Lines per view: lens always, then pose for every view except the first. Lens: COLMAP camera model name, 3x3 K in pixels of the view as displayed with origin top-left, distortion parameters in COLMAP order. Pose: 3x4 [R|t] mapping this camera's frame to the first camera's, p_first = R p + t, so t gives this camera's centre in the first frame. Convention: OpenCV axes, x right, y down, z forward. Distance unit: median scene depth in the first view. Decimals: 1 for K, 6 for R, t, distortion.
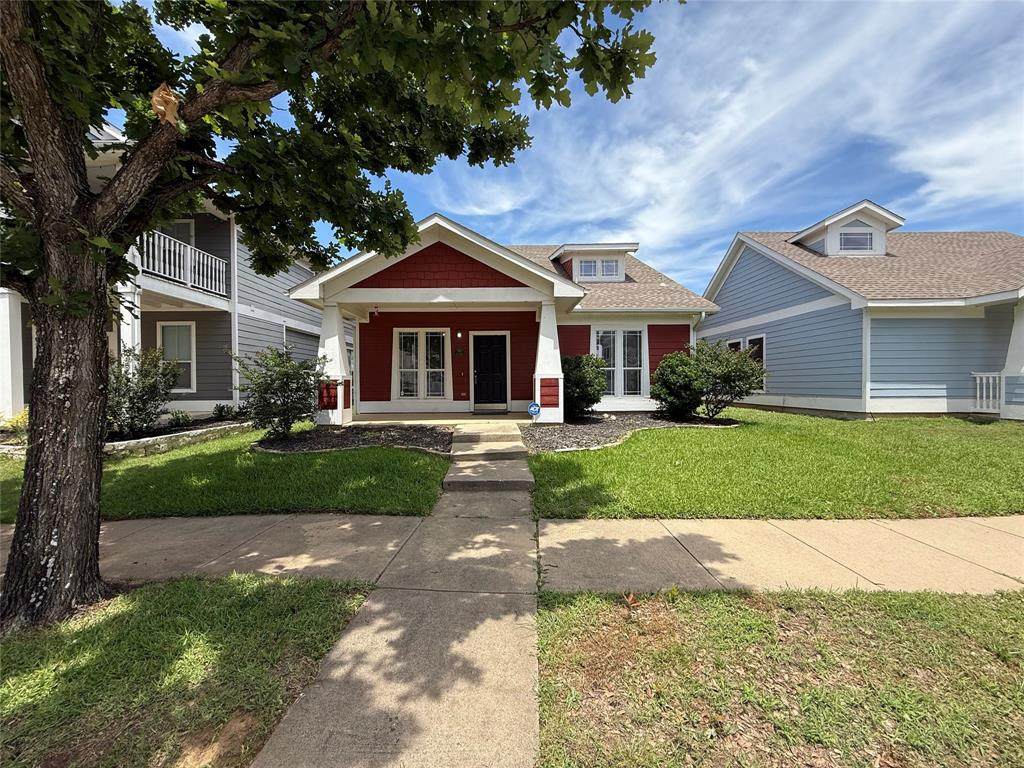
lens RADIAL K [[411.5, 0, 507.6], [0, 411.5, 385.3], [0, 0, 1]] dist [0.008746, 0.000117]
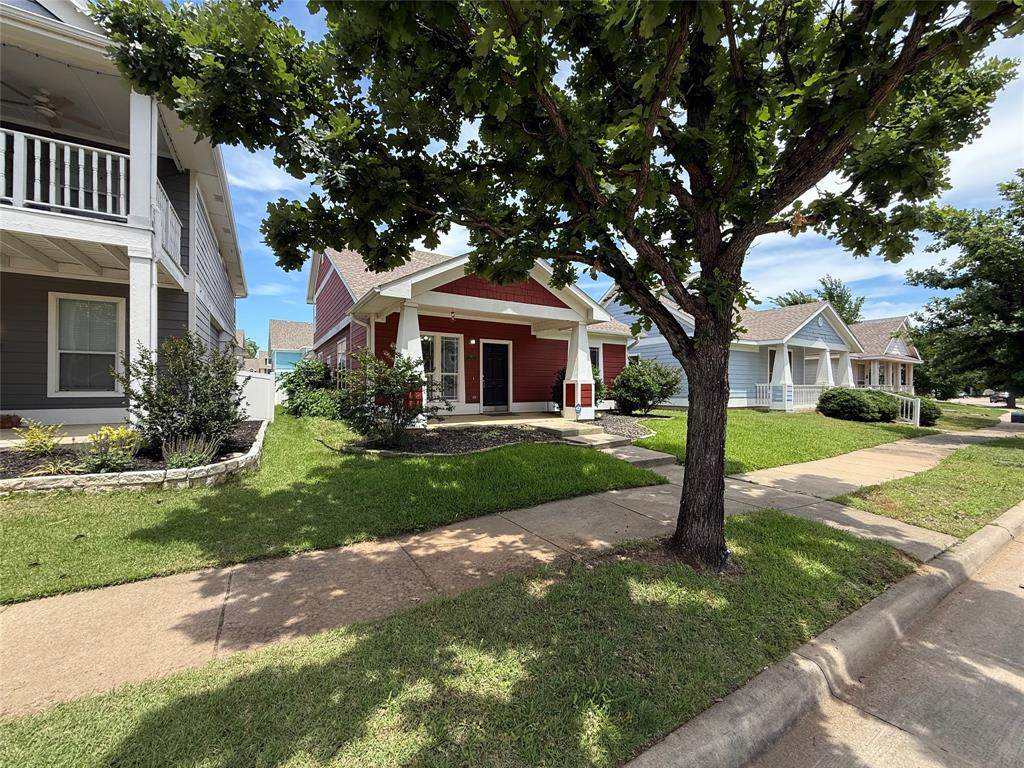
lens RADIAL K [[411.5, 0, 507.6], [0, 411.5, 385.3], [0, 0, 1]] dist [0.008746, 0.000117]
pose [[0.861891, 0.010812, 0.506979, -0.640607], [-0.004922, 0.999904, -0.012957, 0.004318], [-0.507070, 0.008672, 0.861861, 0.039796]]
